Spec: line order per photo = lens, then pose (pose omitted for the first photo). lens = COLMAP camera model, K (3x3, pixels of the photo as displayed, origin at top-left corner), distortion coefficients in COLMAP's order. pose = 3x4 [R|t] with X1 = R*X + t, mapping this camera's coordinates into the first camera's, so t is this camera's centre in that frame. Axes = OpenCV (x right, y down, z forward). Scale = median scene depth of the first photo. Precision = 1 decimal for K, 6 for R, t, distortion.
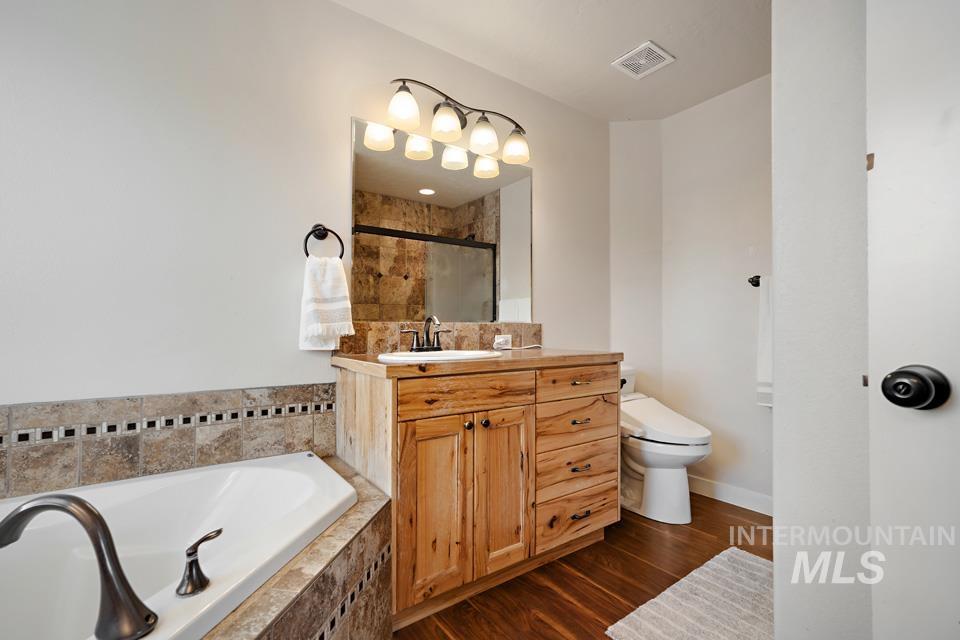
lens RADIAL K [[431.5, 0, 480.6], [0, 431.5, 326.1], [0, 0, 1]] dist [-0.002074, 0.000885]
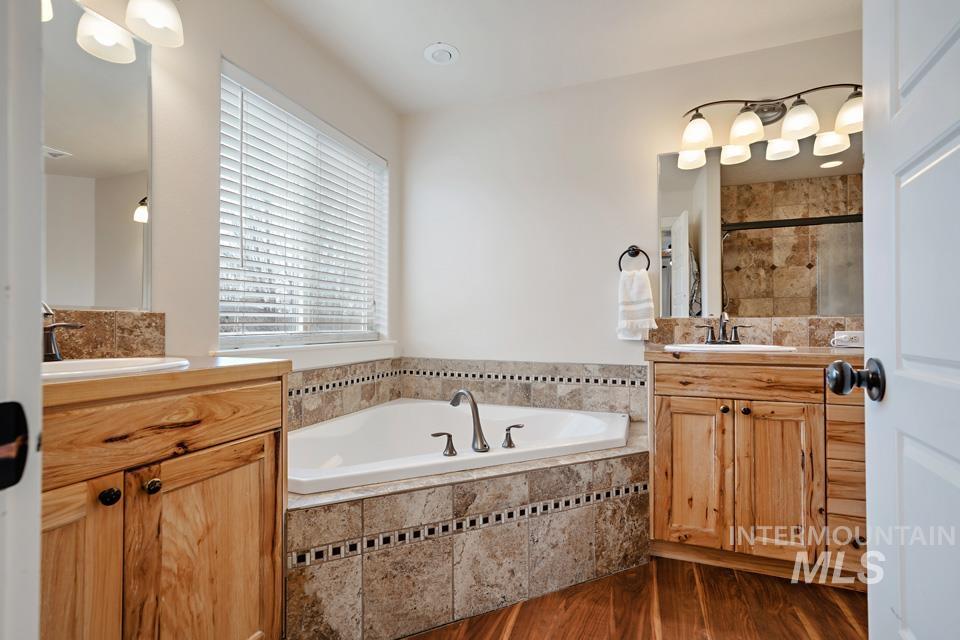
lens RADIAL K [[431.5, 0, 480.6], [0, 431.5, 326.1], [0, 0, 1]] dist [-0.002074, 0.000885]
pose [[0.548854, 0.001693, -0.835917, 0.524593], [0.006152, 0.999963, 0.006065, 0.001855], [0.835896, -0.008471, 0.548823, -0.137974]]
